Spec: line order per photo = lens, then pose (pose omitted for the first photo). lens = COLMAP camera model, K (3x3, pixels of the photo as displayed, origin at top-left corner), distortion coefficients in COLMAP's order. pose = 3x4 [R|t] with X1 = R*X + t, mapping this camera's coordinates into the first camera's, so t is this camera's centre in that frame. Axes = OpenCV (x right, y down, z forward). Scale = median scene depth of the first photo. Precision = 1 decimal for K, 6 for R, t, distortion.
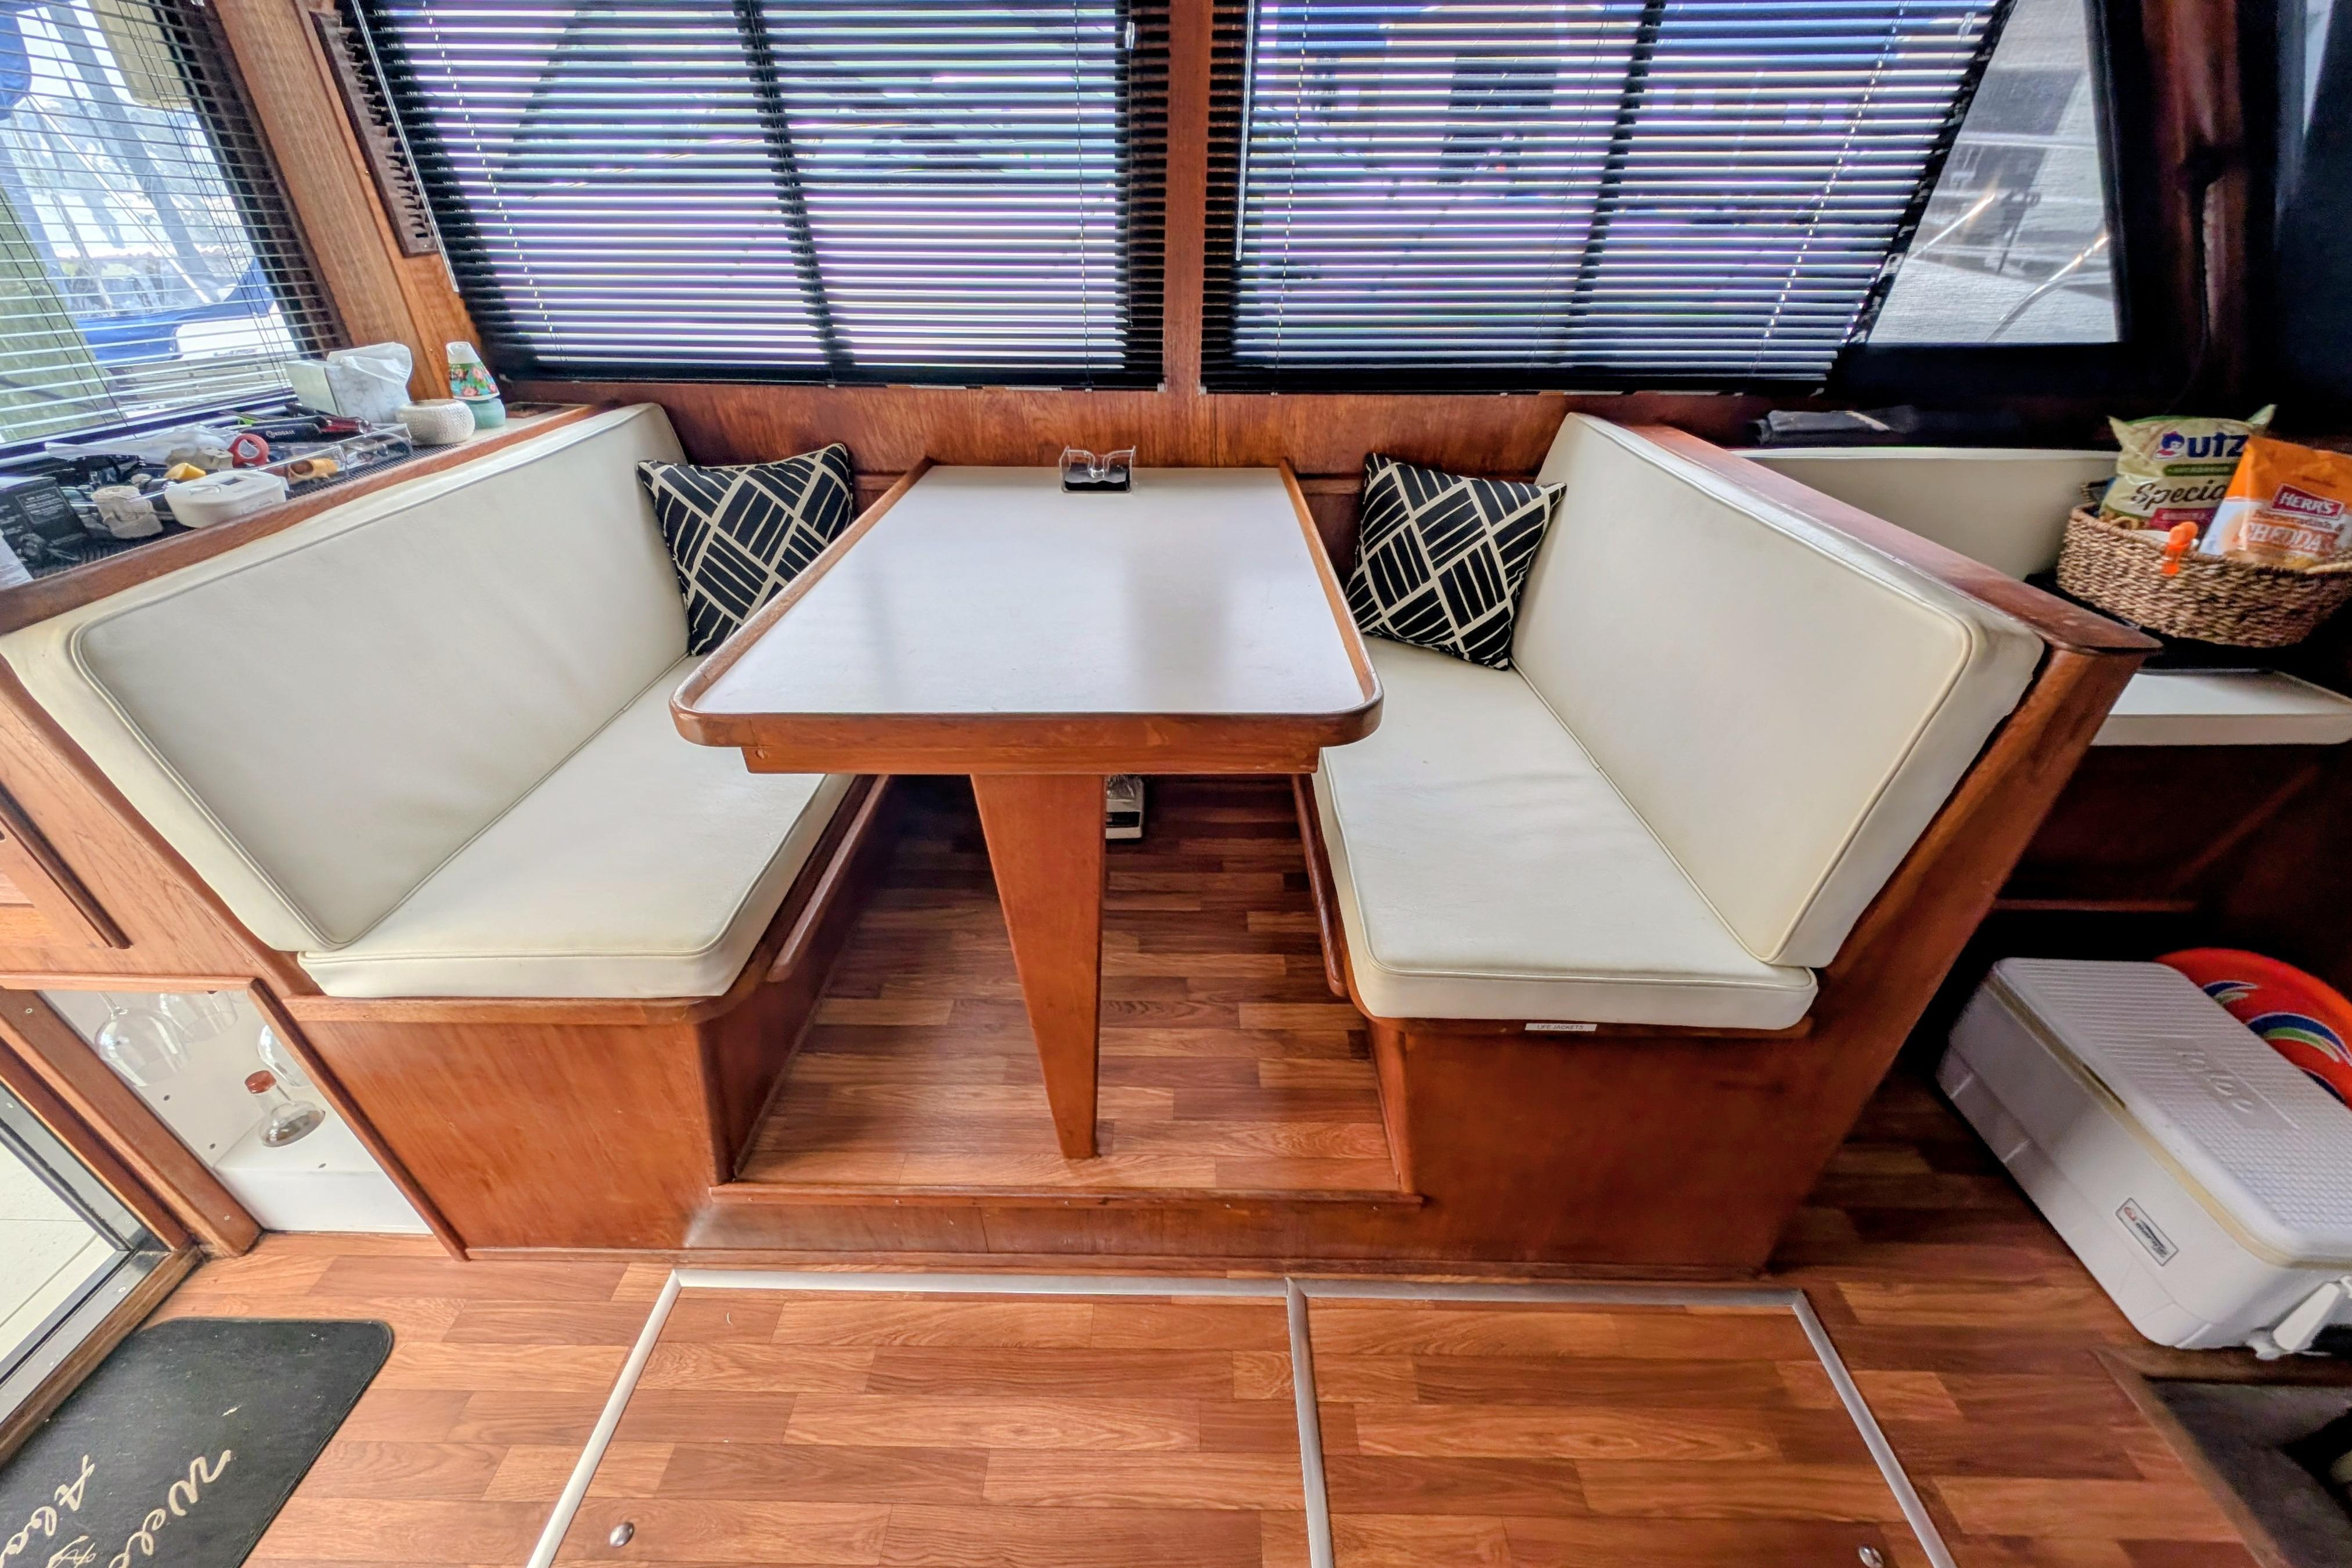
lens RADIAL K [[891.6, 0, 1176.0], [0, 891.6, 784.0], [0, 0, 1]] dist [0.001190, 0.000298]
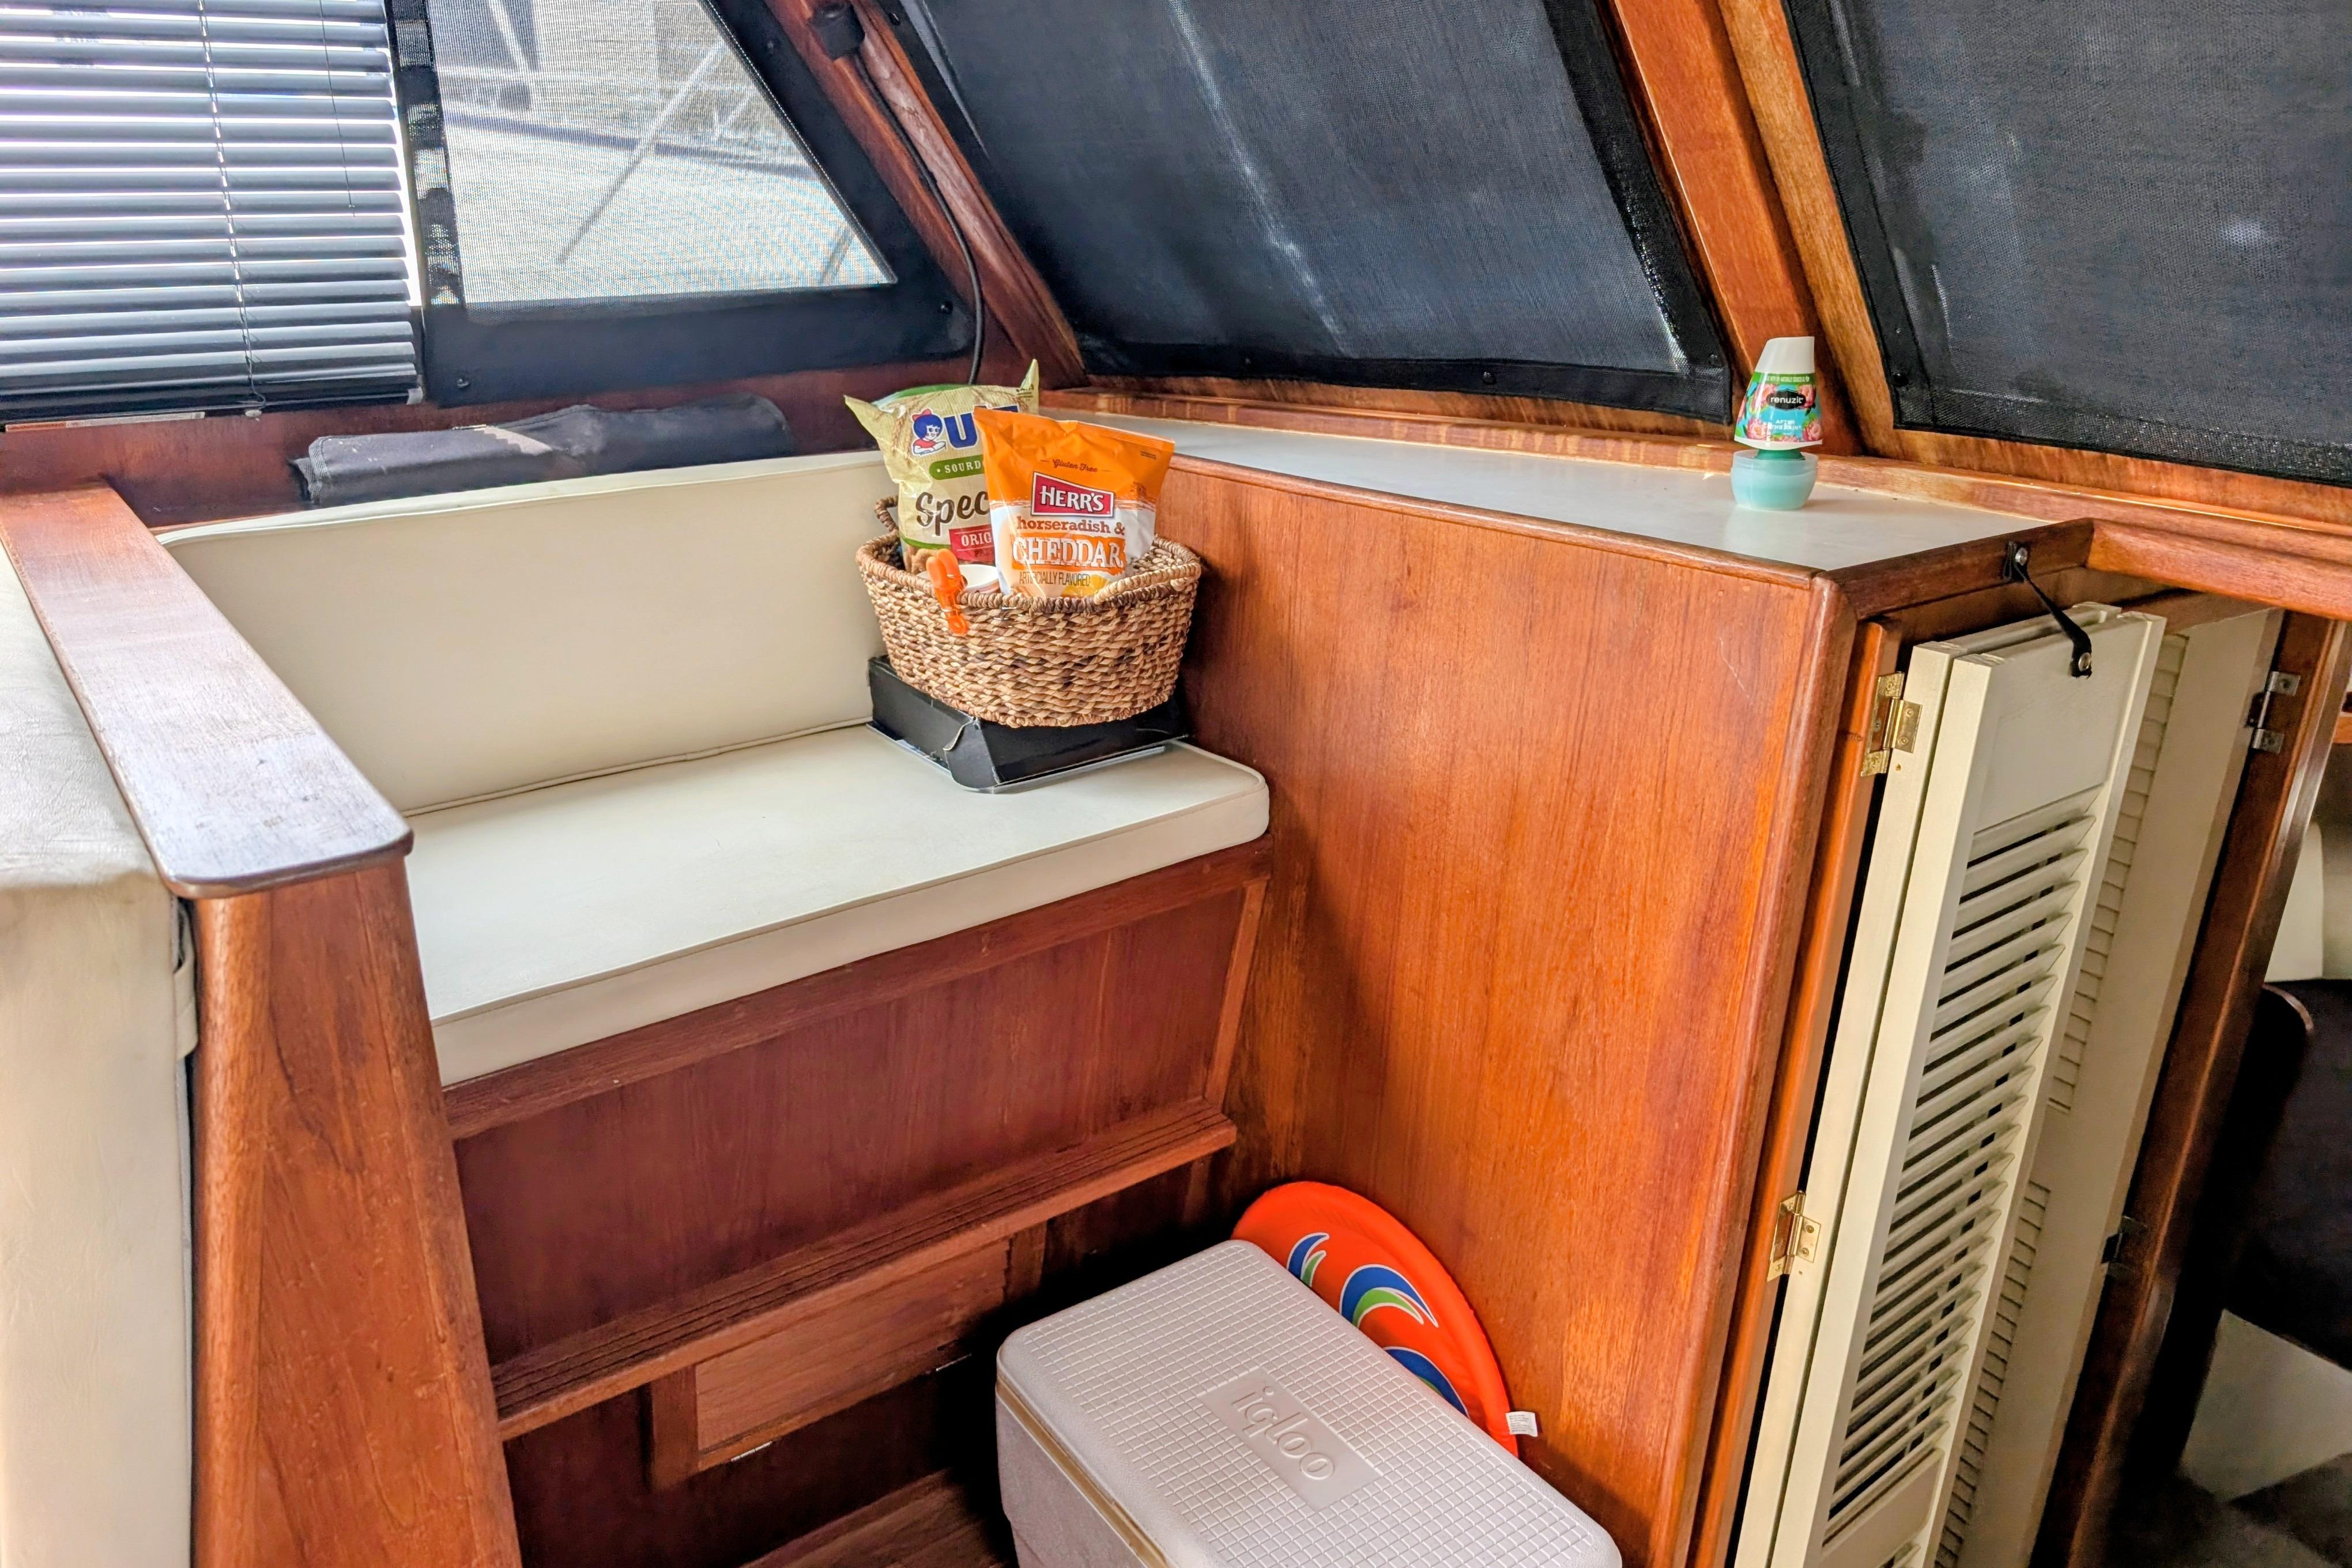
lens RADIAL K [[1683.2, 0, 1176.0], [0, 1683.2, 784.0], [0, 0, 1]] dist [0.002366, 0.000598]
pose [[0.785120, -0.214733, 0.580927, 0.527055], [0.330226, 0.938661, -0.099334, 0.016585], [-0.523963, 0.269826, 0.807872, 0.047388]]
